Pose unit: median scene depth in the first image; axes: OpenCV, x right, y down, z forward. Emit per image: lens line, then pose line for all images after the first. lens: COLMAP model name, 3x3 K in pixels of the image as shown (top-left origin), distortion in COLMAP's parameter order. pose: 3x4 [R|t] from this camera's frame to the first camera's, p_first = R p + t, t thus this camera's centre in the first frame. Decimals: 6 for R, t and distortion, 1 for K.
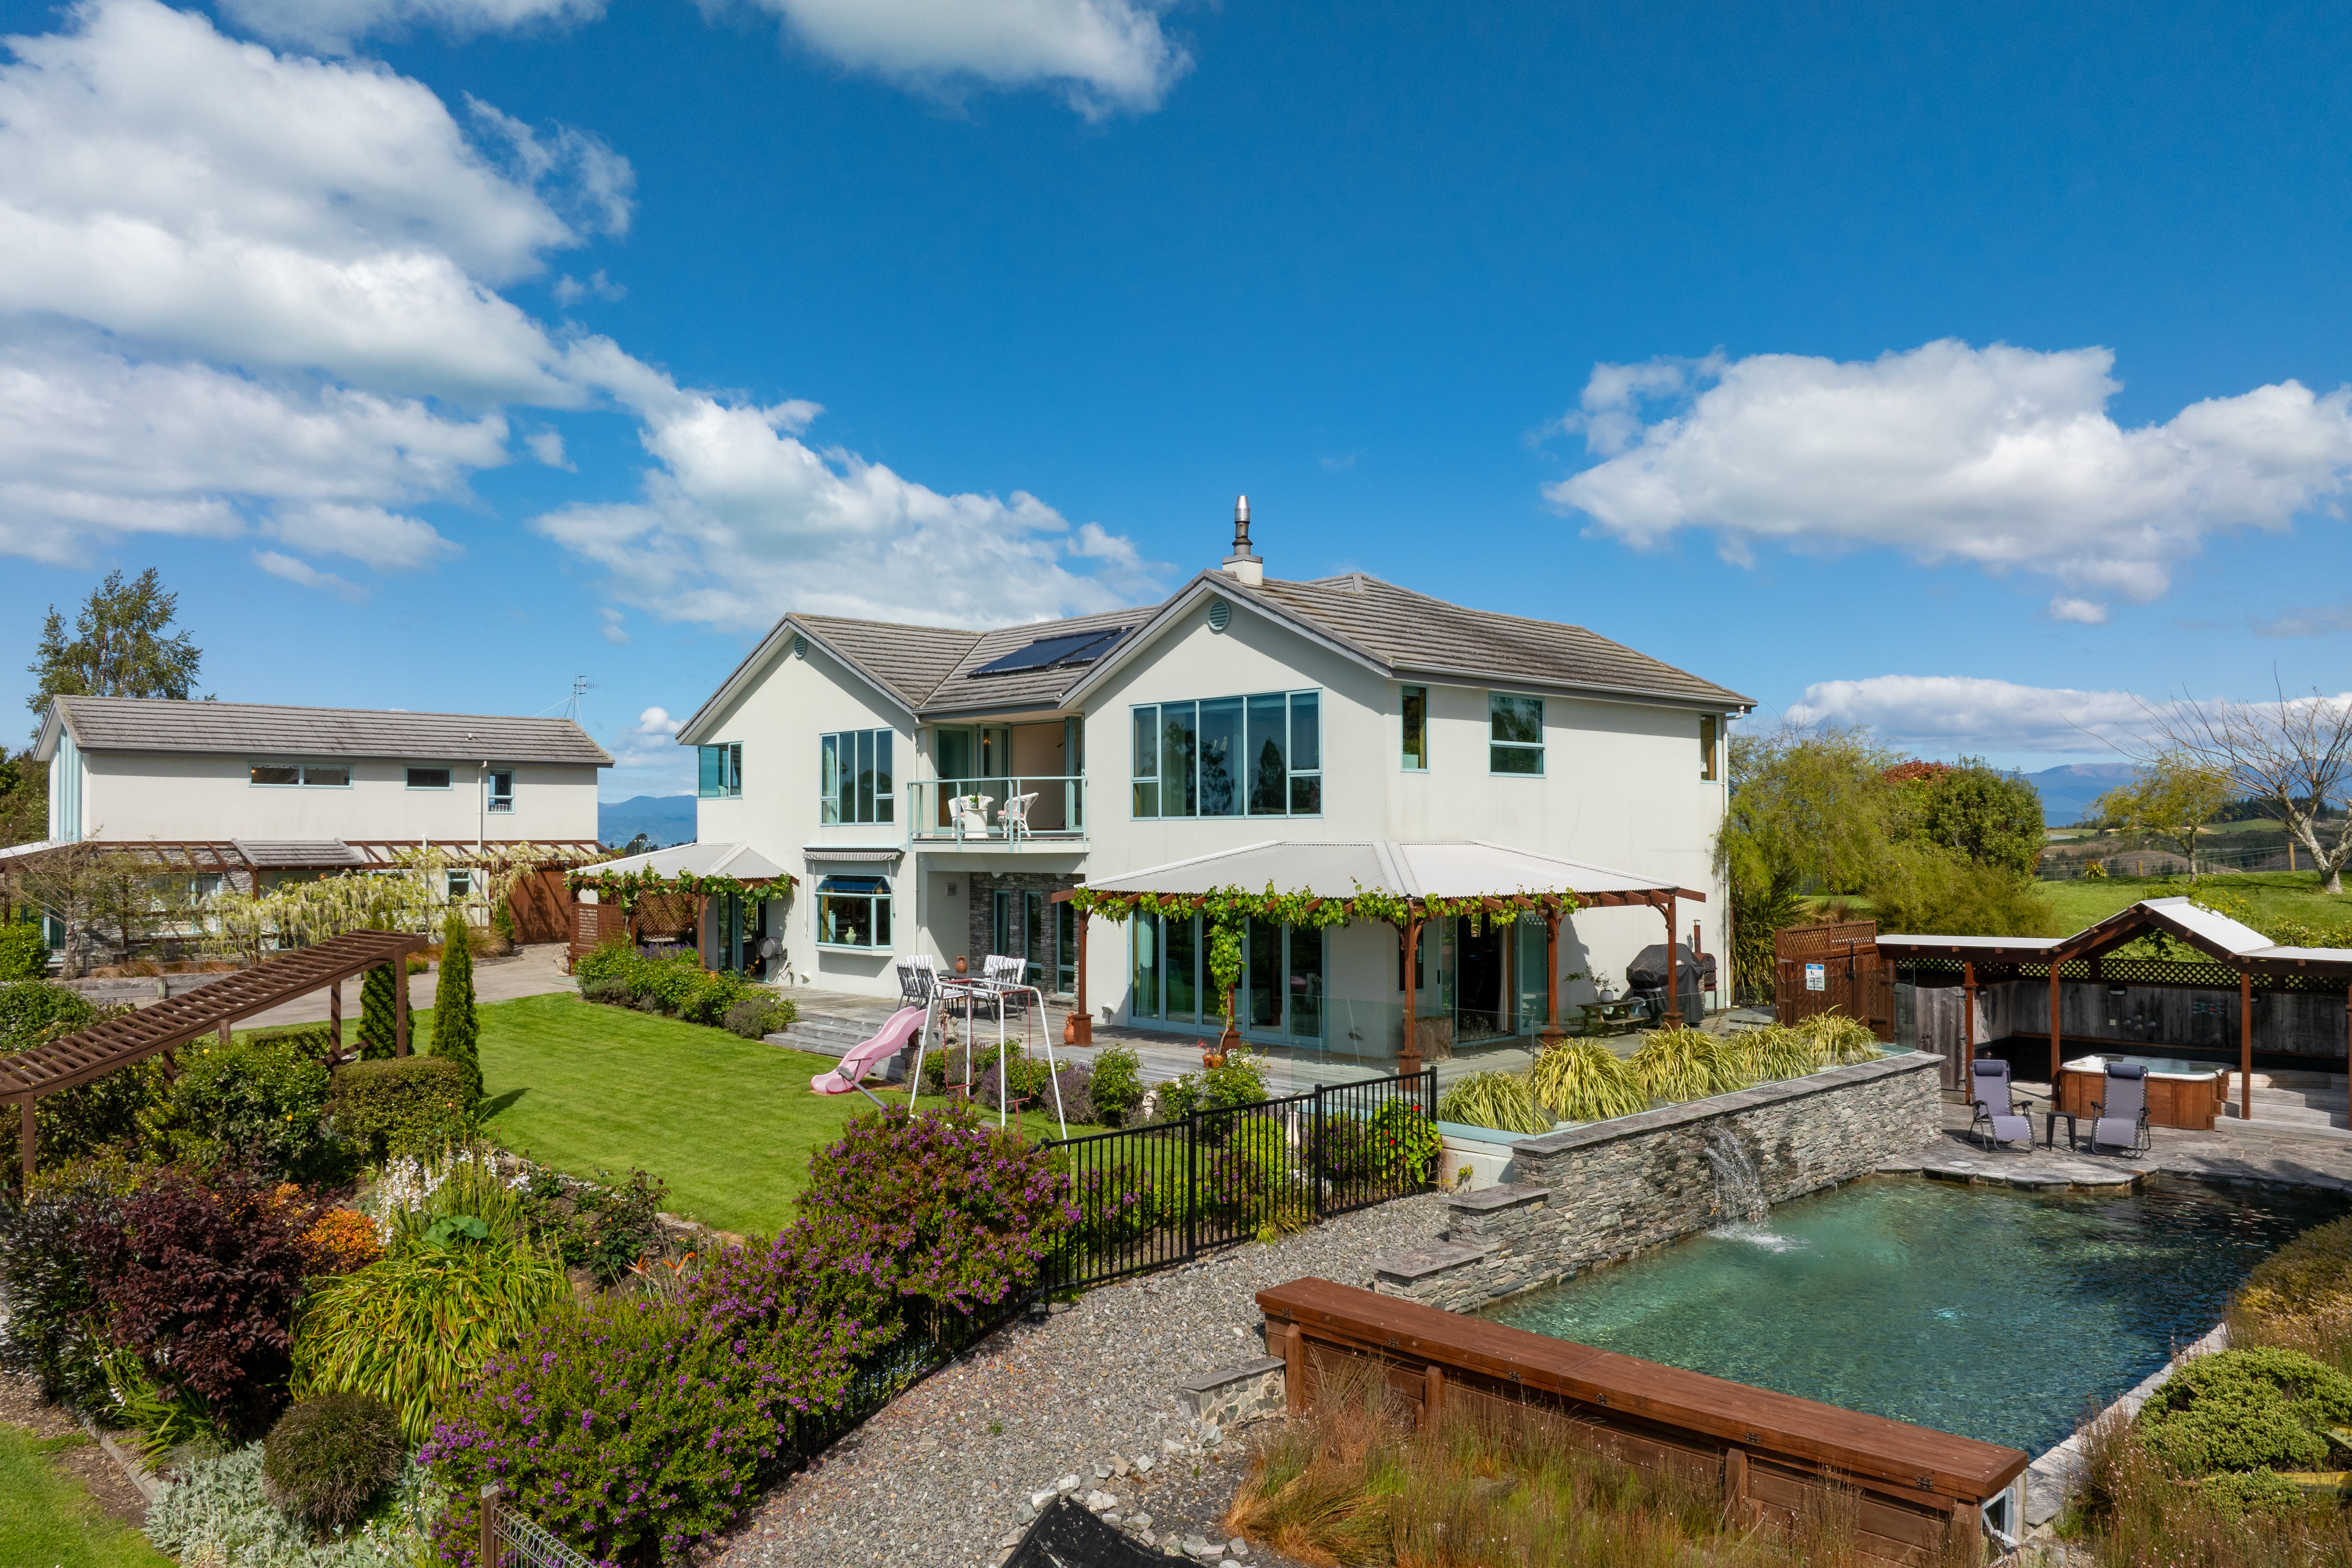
lens RADIAL K [[1634.4, 0, 1170.1], [0, 1634.4, 789.8], [0, 0, 1]] dist [-0.037721, 0.004216]
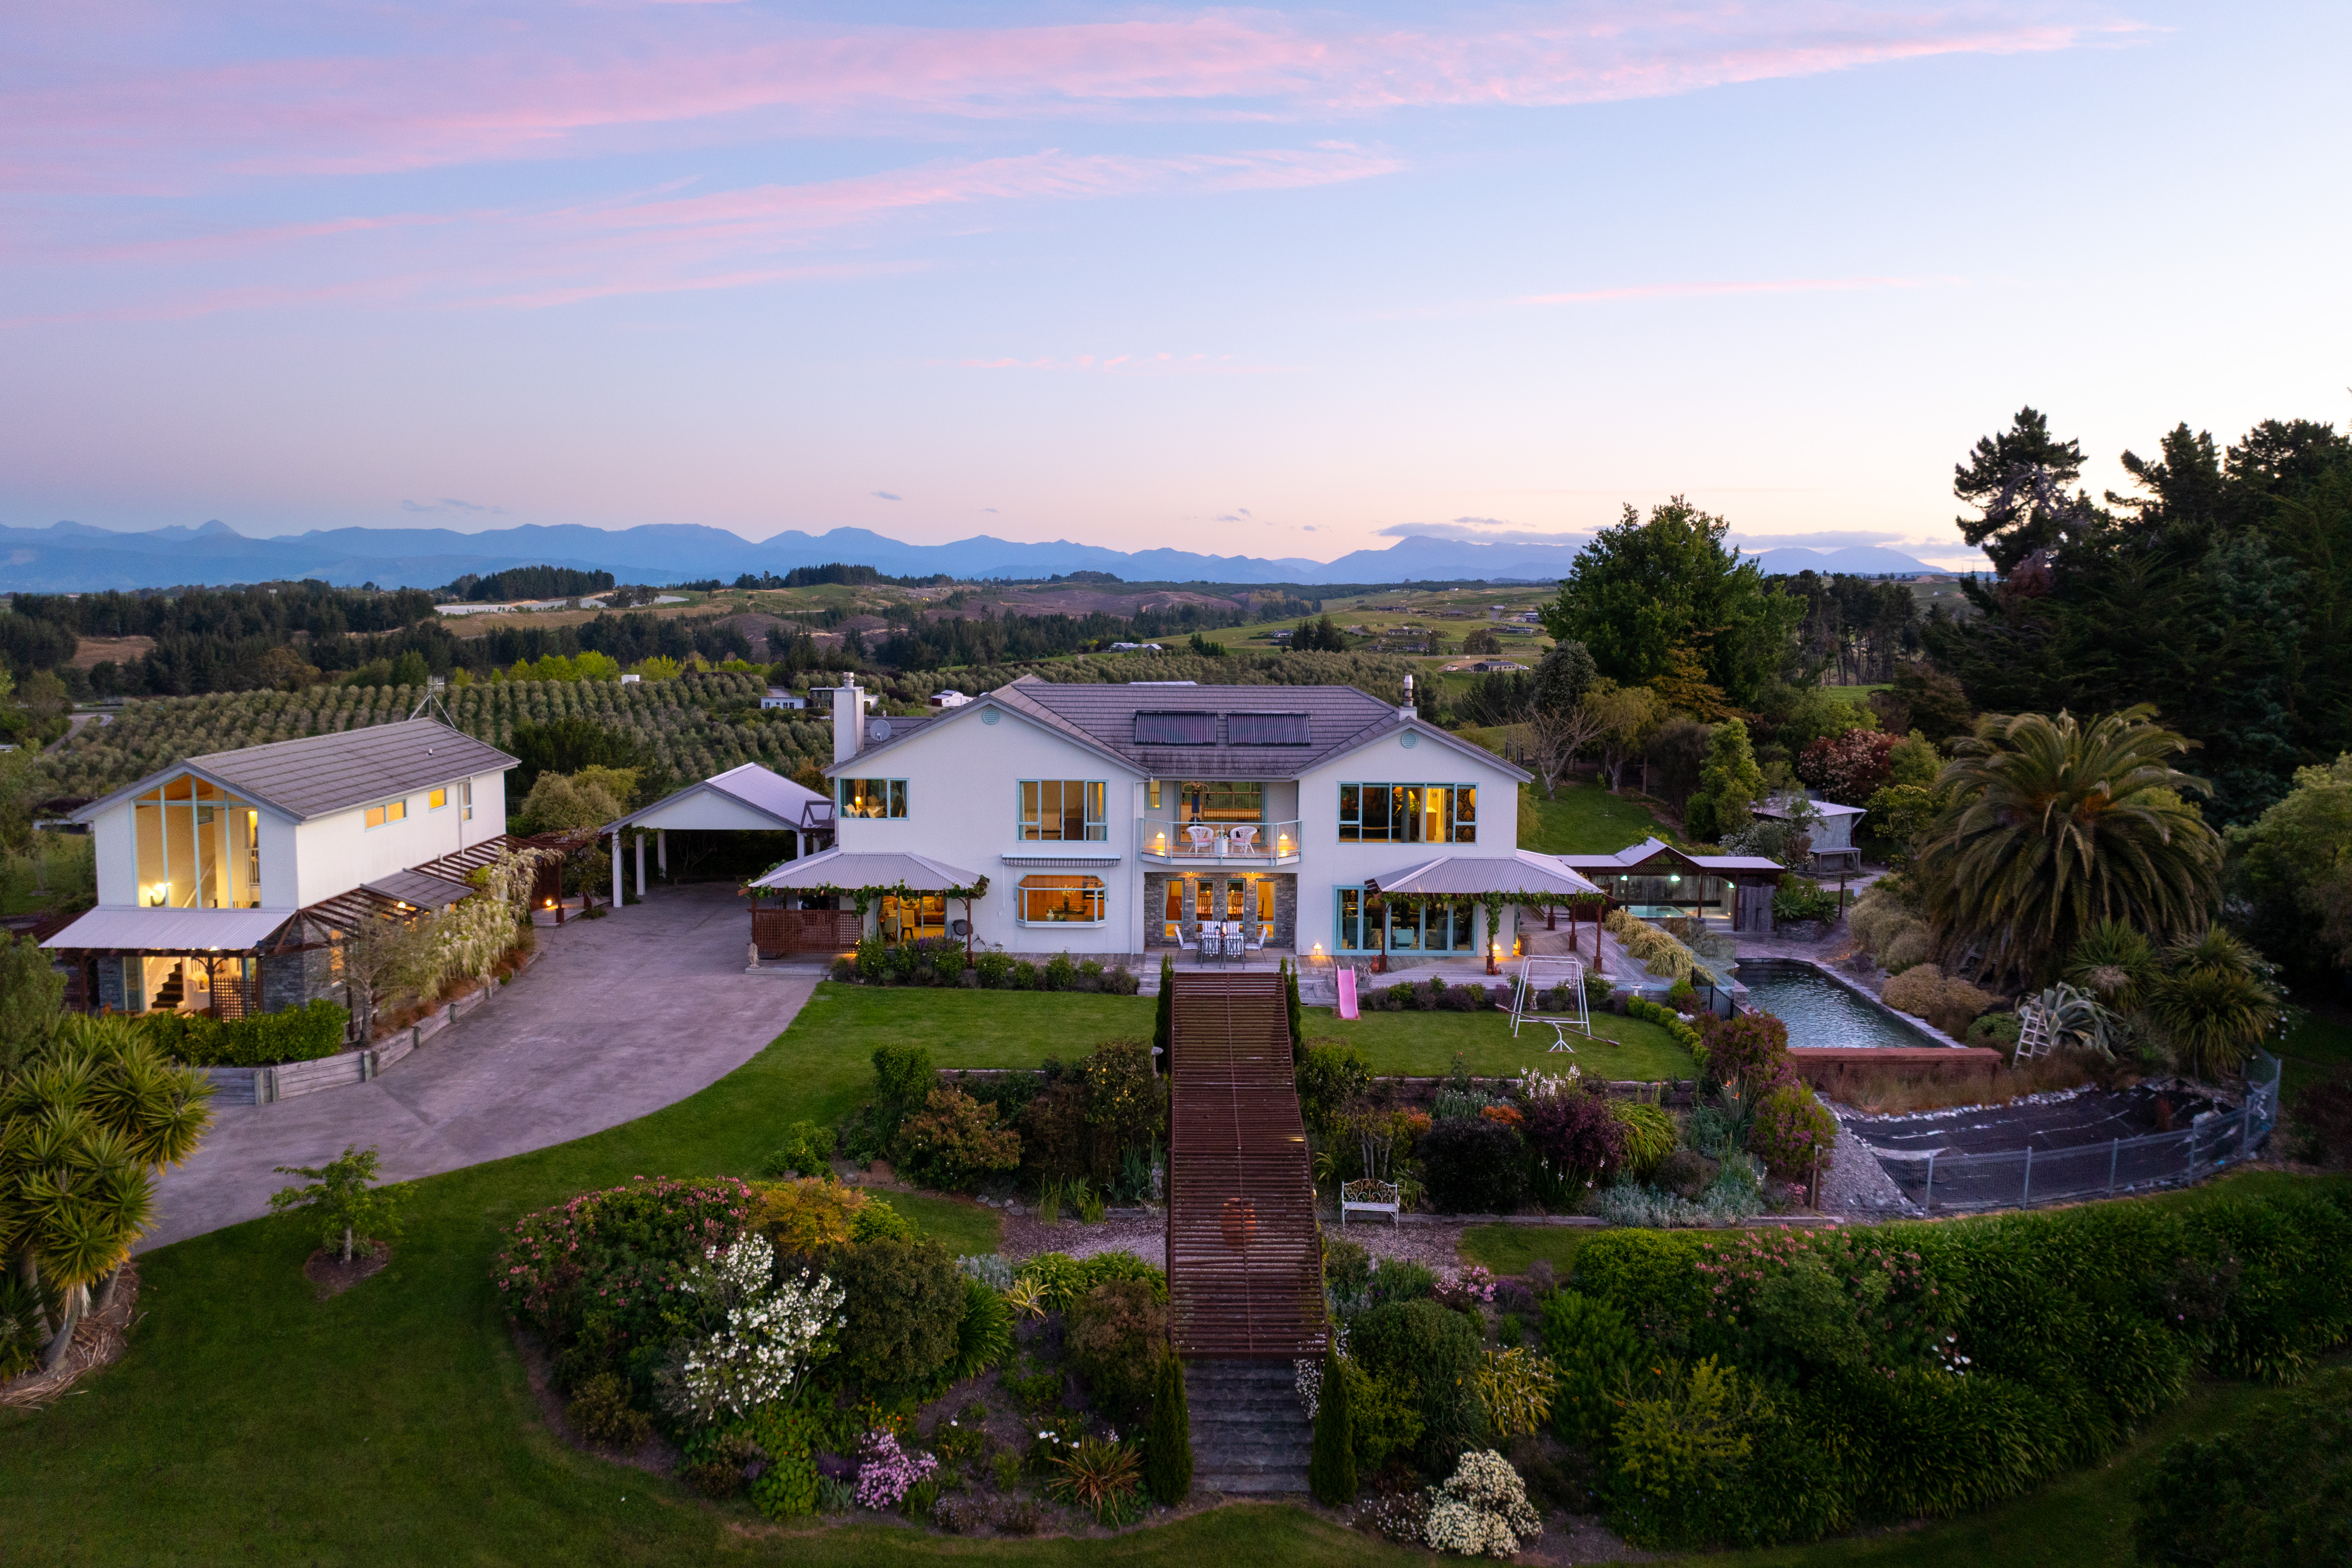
lens RADIAL K [[1634.4, 0, 1165.0], [0, 1634.4, 781.2], [0, 0, 1]] dist [-0.037721, 0.004216]
pose [[0.686111, -0.074470, 0.723675, -1.458788], [-0.034278, 0.990333, 0.134409, -0.287093], [-0.726689, -0.117026, 0.676926, -0.087132]]
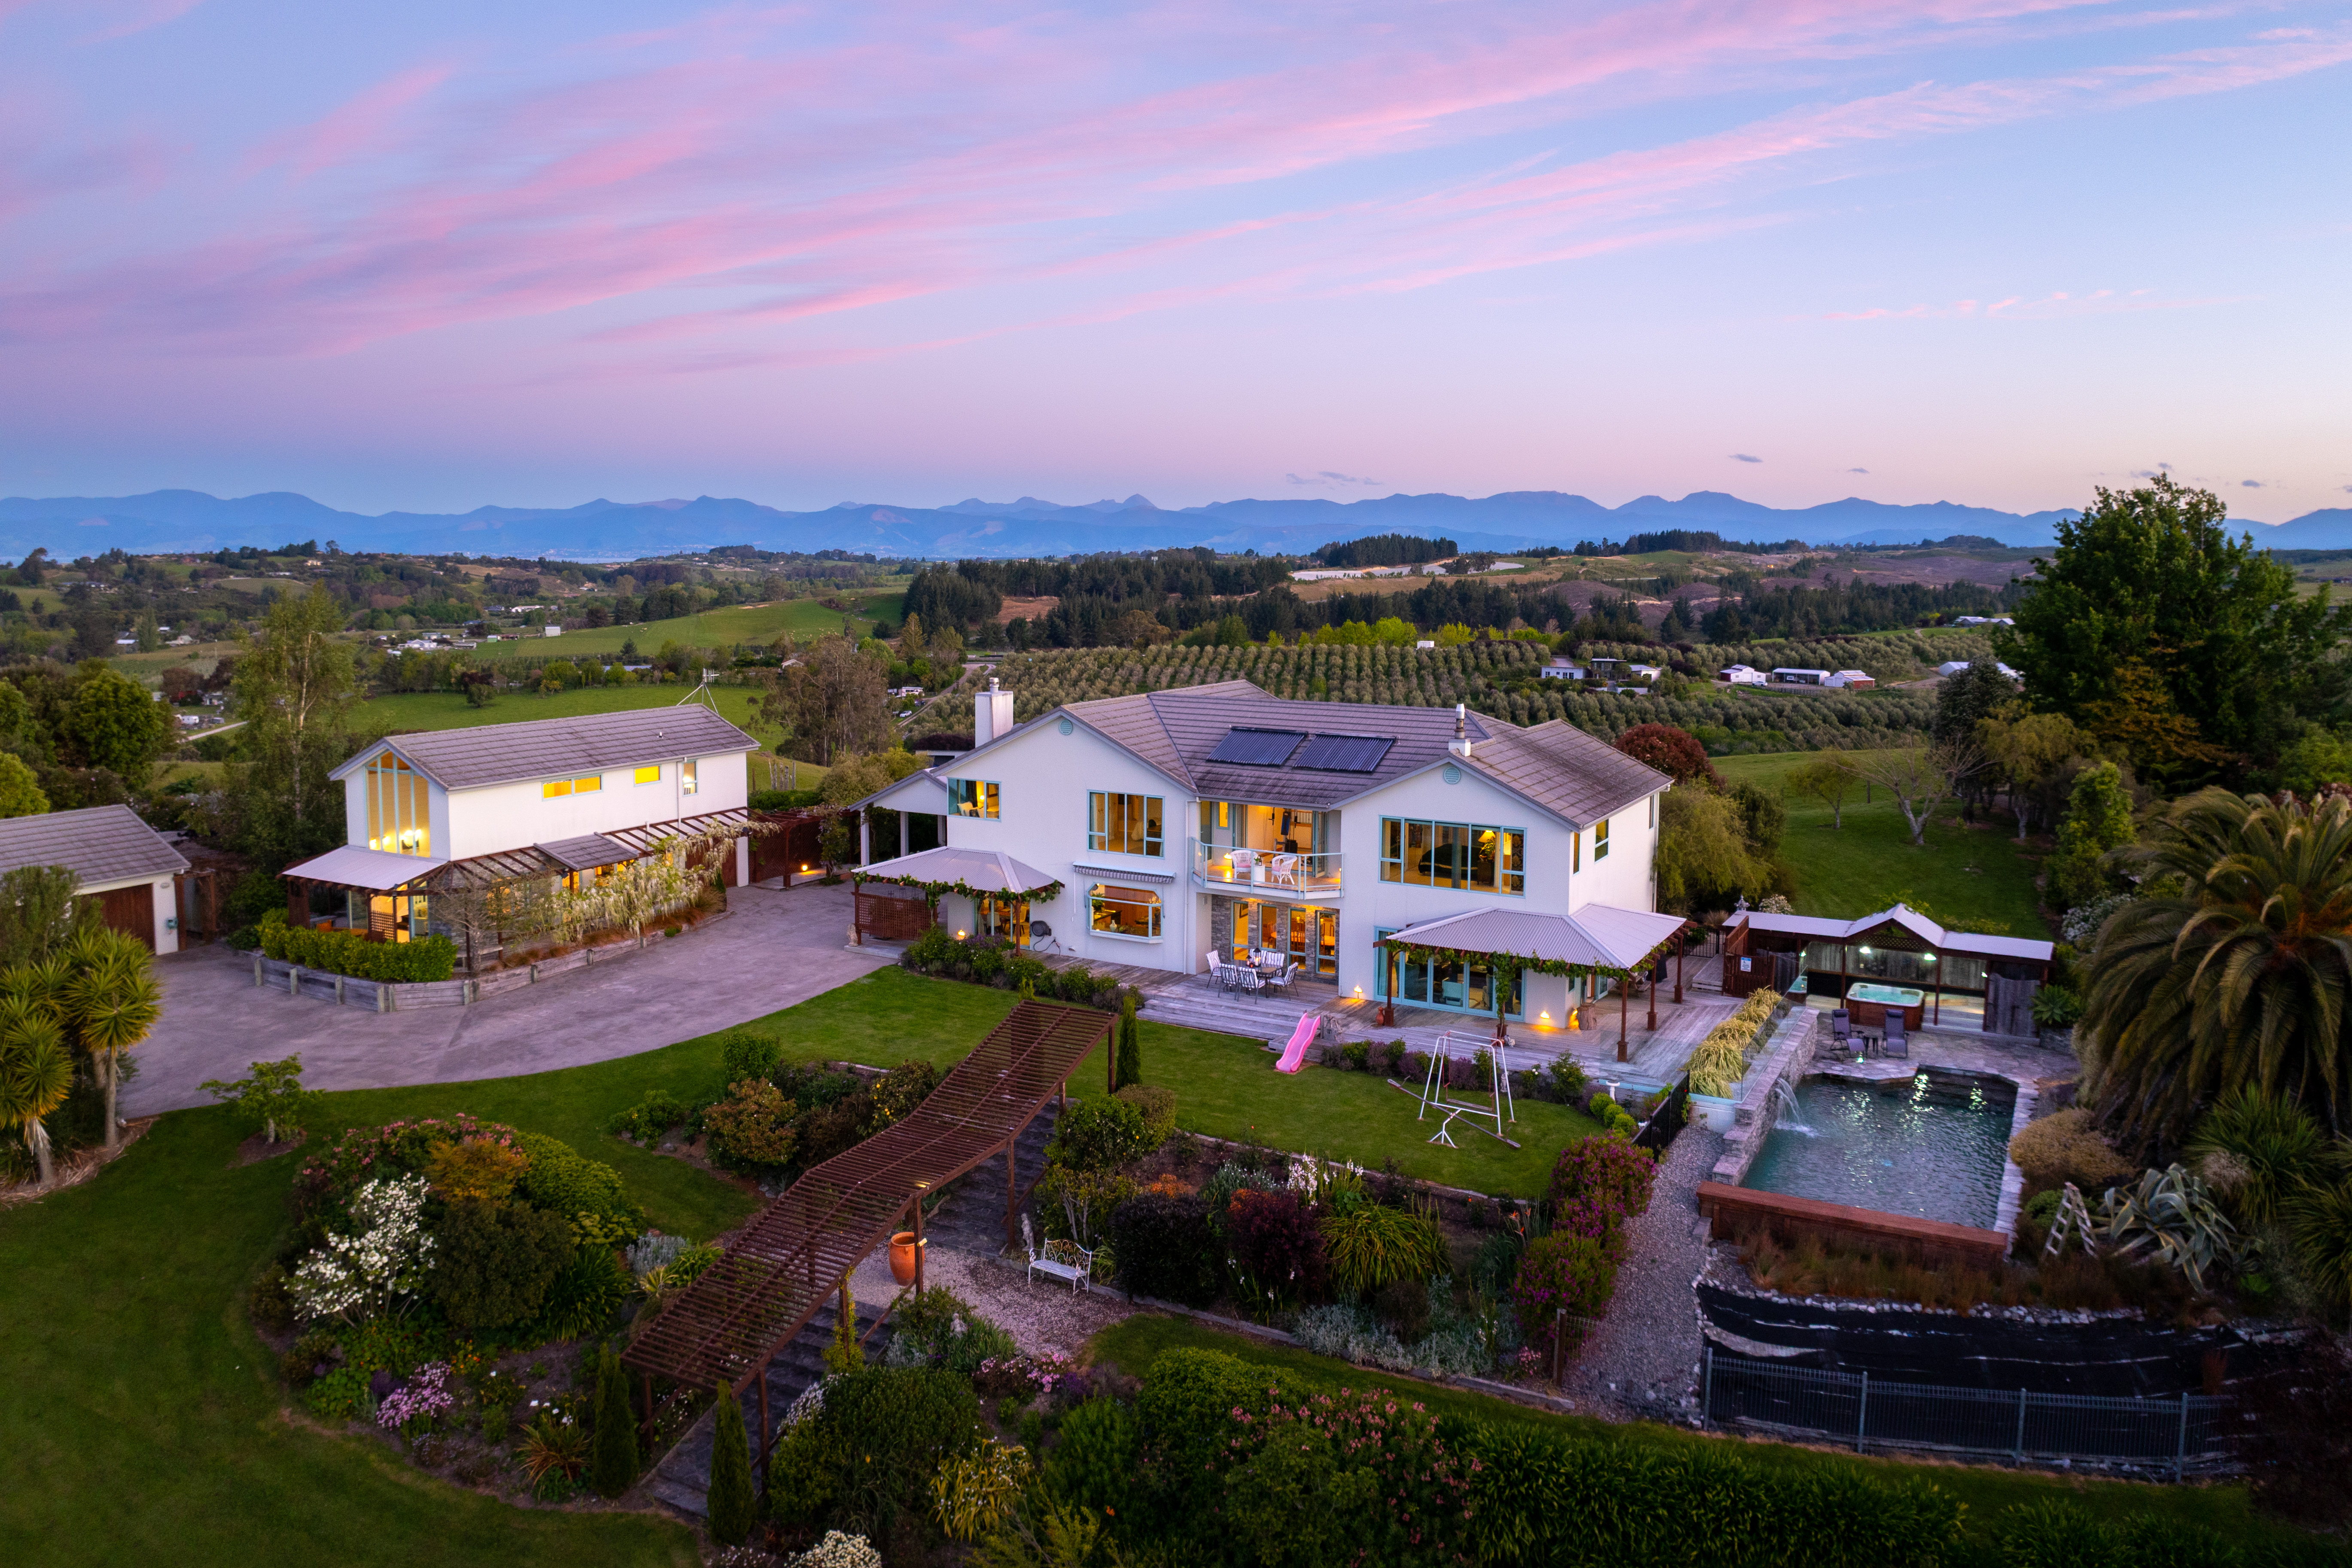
lens RADIAL K [[1634.4, 0, 1182.1], [0, 1634.4, 714.0], [0, 0, 1]] dist [-0.037721, 0.004216]
pose [[0.950821, -0.022869, 0.308896, -0.733055], [-0.017669, 0.991642, 0.127803, -0.364239], [-0.309237, -0.126976, 0.942470, -0.509709]]
